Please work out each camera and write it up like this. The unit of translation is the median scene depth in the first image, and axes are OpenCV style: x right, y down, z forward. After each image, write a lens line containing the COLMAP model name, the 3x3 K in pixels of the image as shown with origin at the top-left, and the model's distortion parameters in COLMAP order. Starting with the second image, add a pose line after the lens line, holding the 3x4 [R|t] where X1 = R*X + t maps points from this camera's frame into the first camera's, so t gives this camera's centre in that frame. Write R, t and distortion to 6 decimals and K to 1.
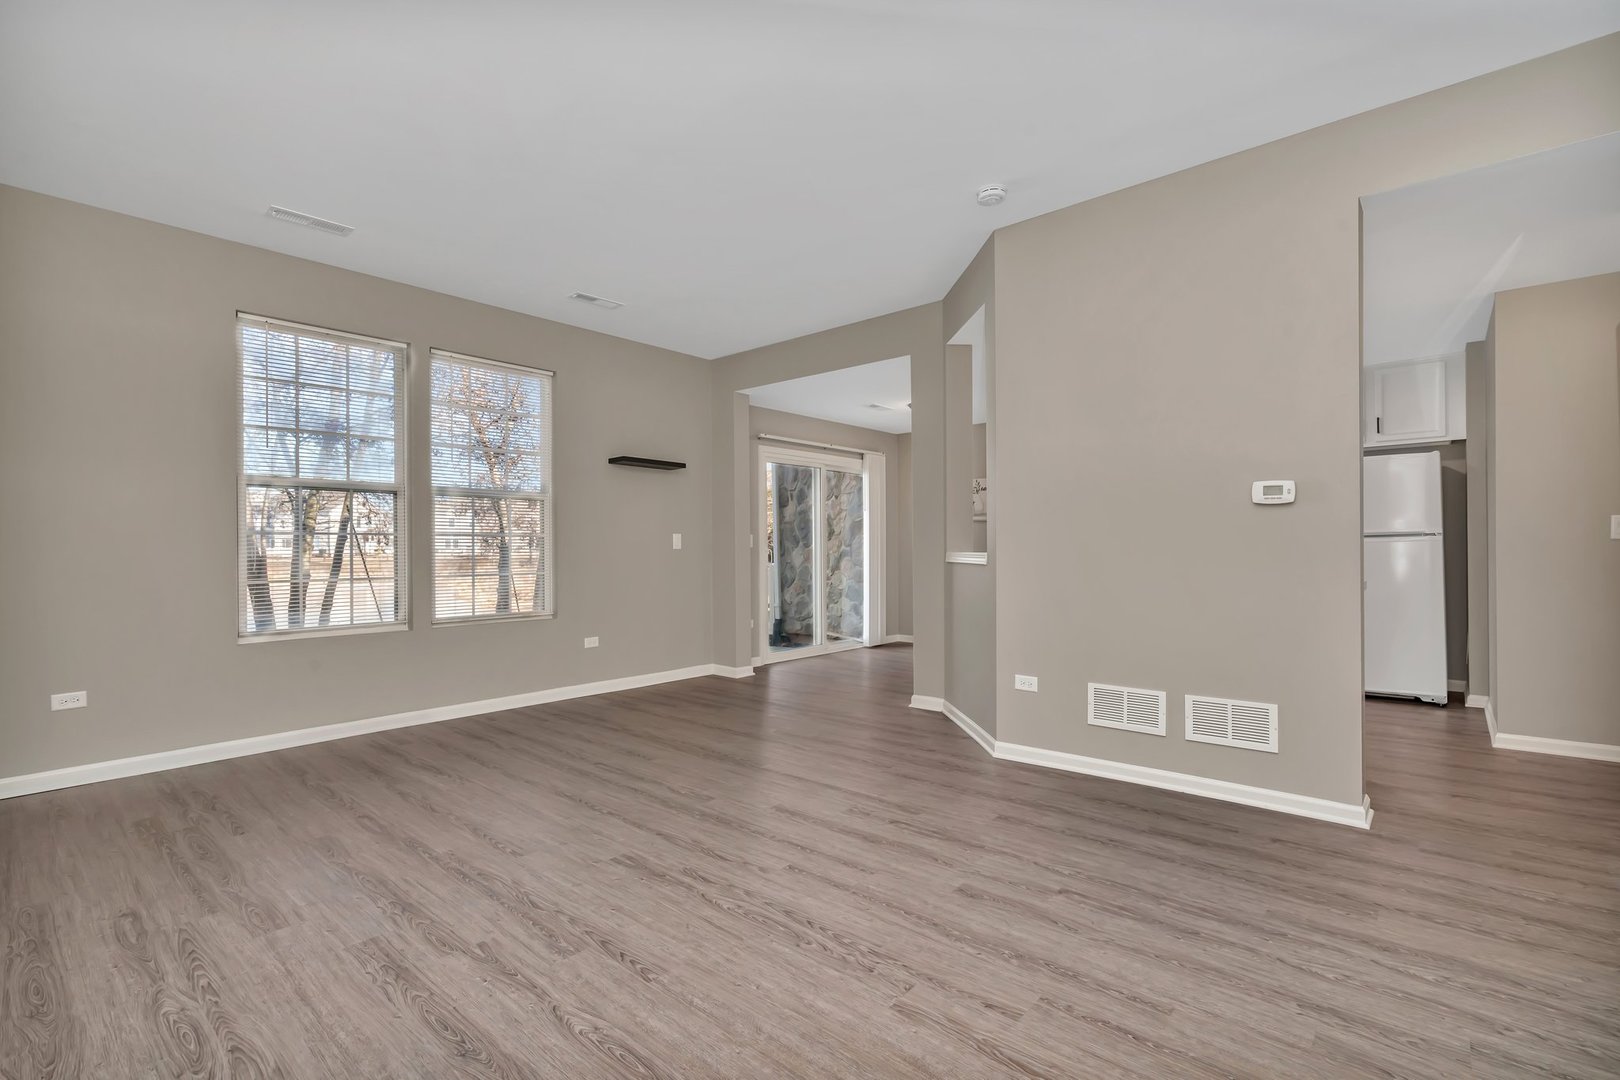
lens RADIAL K [[738.2, 0, 808.8], [0, 738.2, 541.9], [0, 0, 1]] dist [-0.002652, -0.000159]
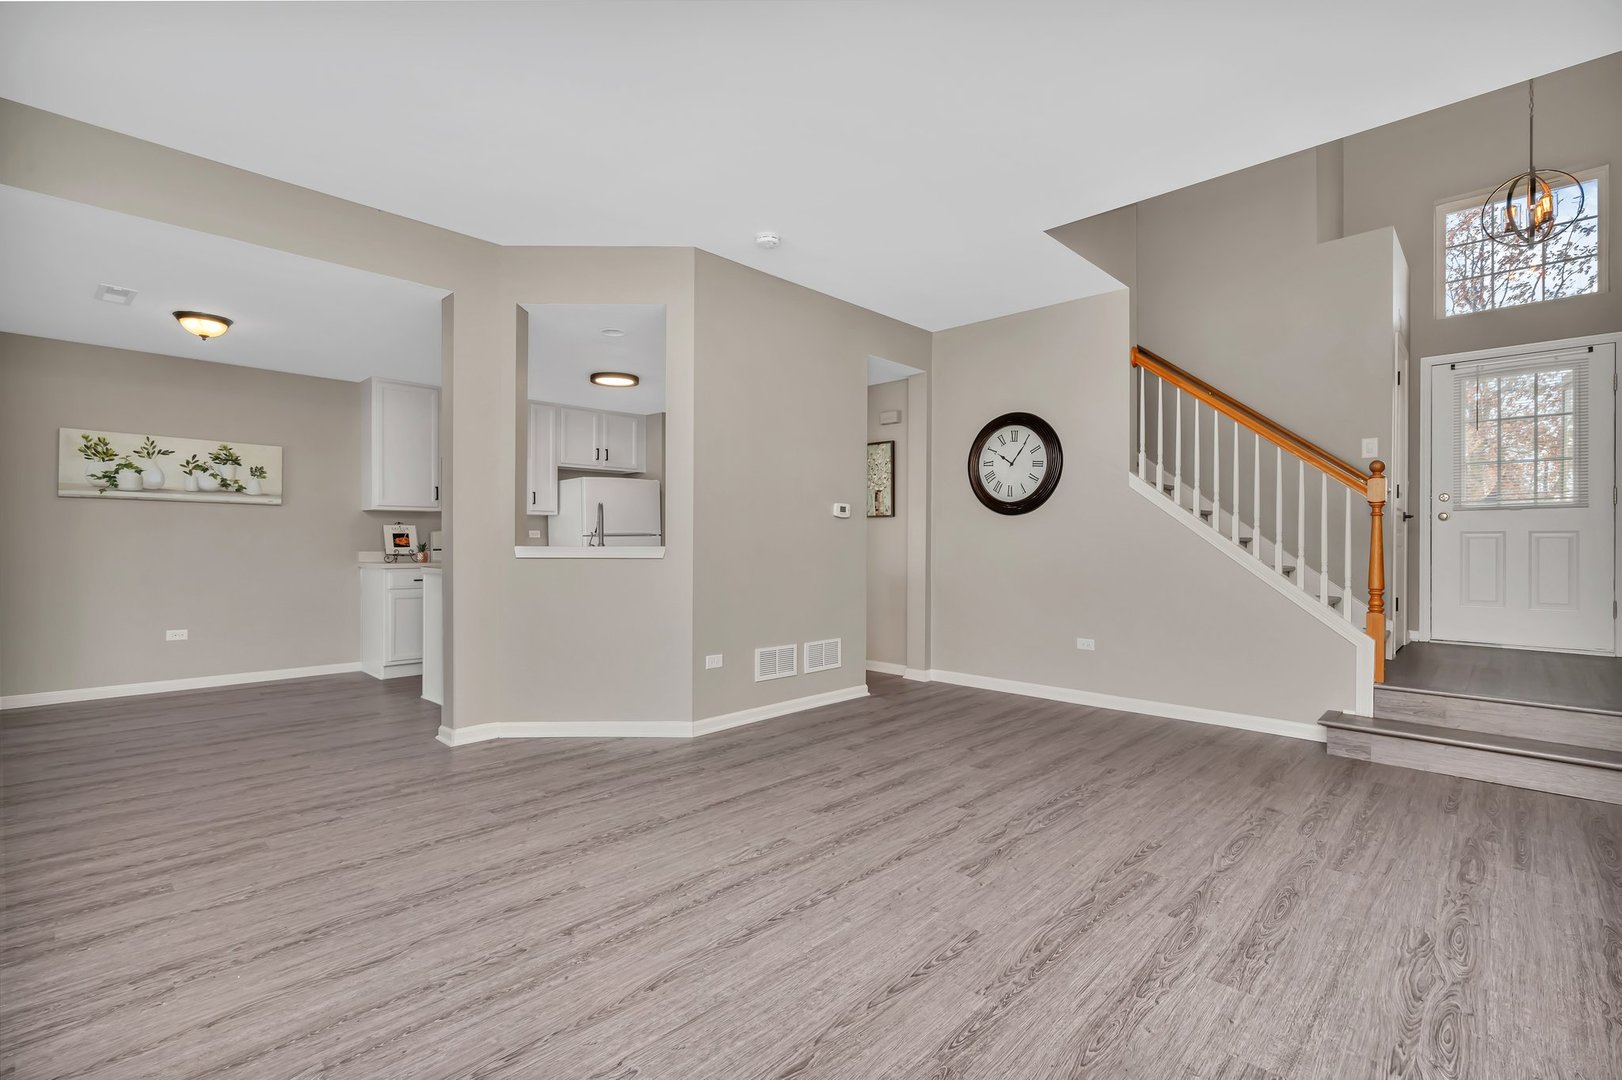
lens RADIAL K [[739.1, 0, 803.3], [0, 739.1, 539.8], [0, 0, 1]] dist [-0.002652, -0.000159]
pose [[0.041746, 0.012292, 0.999053, -1.286356], [-0.012333, 0.999854, -0.011786, 0.024048], [-0.999052, -0.011829, 0.041892, 1.255510]]
